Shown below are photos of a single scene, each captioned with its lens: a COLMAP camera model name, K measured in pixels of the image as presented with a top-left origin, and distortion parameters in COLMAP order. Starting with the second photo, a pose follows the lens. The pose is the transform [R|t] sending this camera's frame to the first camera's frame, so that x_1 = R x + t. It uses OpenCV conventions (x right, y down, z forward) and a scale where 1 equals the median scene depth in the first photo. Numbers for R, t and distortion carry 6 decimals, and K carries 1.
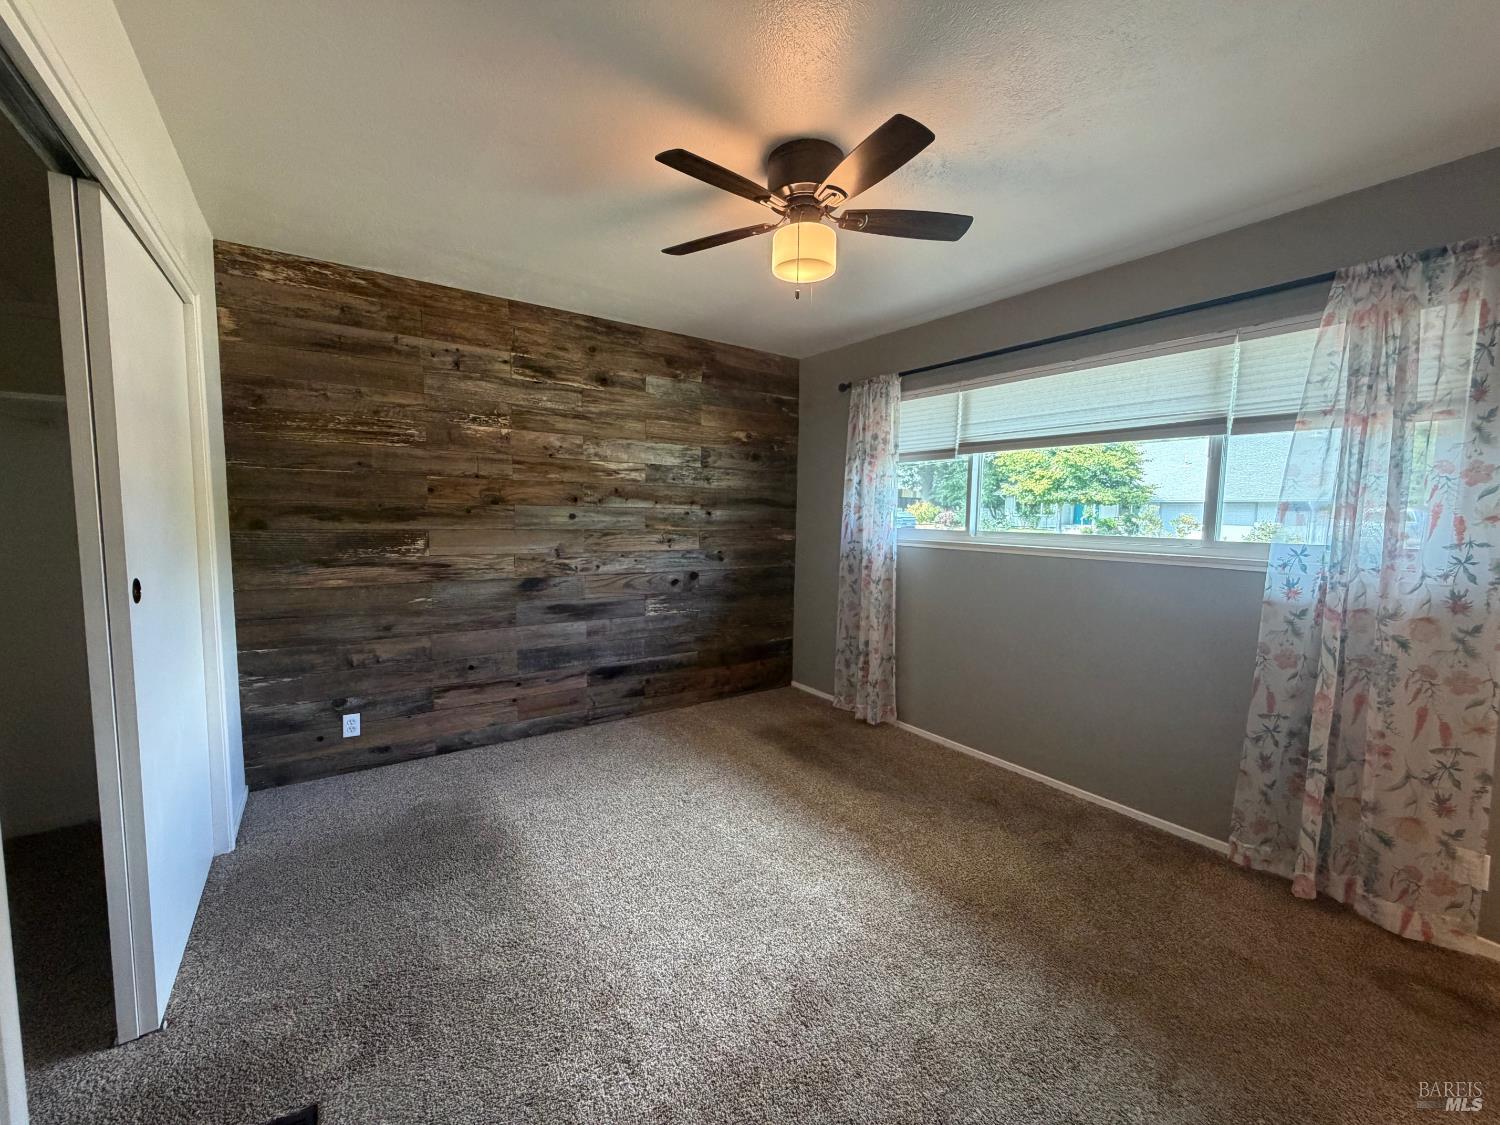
lens RADIAL K [[592.4, 0, 744.9], [0, 592.4, 565.0], [0, 0, 1]] dist [-0.003527, -0.000208]
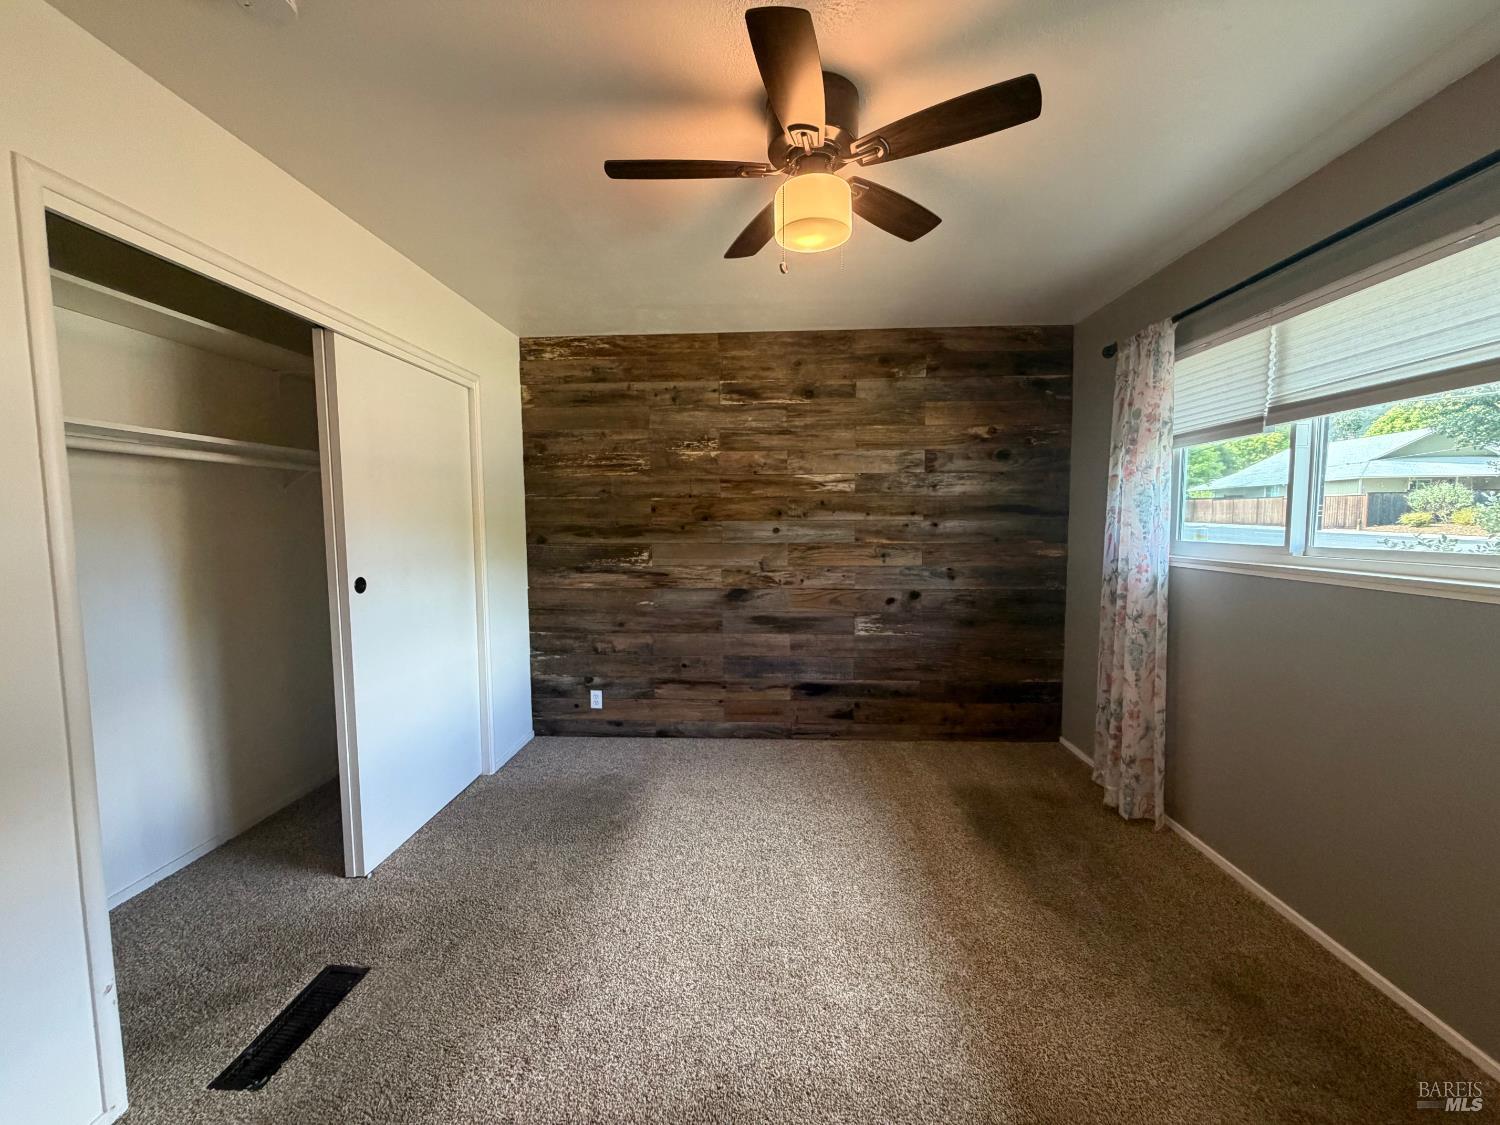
lens RADIAL K [[592.4, 0, 744.9], [0, 592.4, 565.0], [0, 0, 1]] dist [-0.003527, -0.000208]
pose [[0.792486, 0.023919, -0.609421, 0.291867], [-0.034874, 0.999373, -0.006126, -0.014497], [0.608892, 0.026108, 0.792823, 0.160292]]
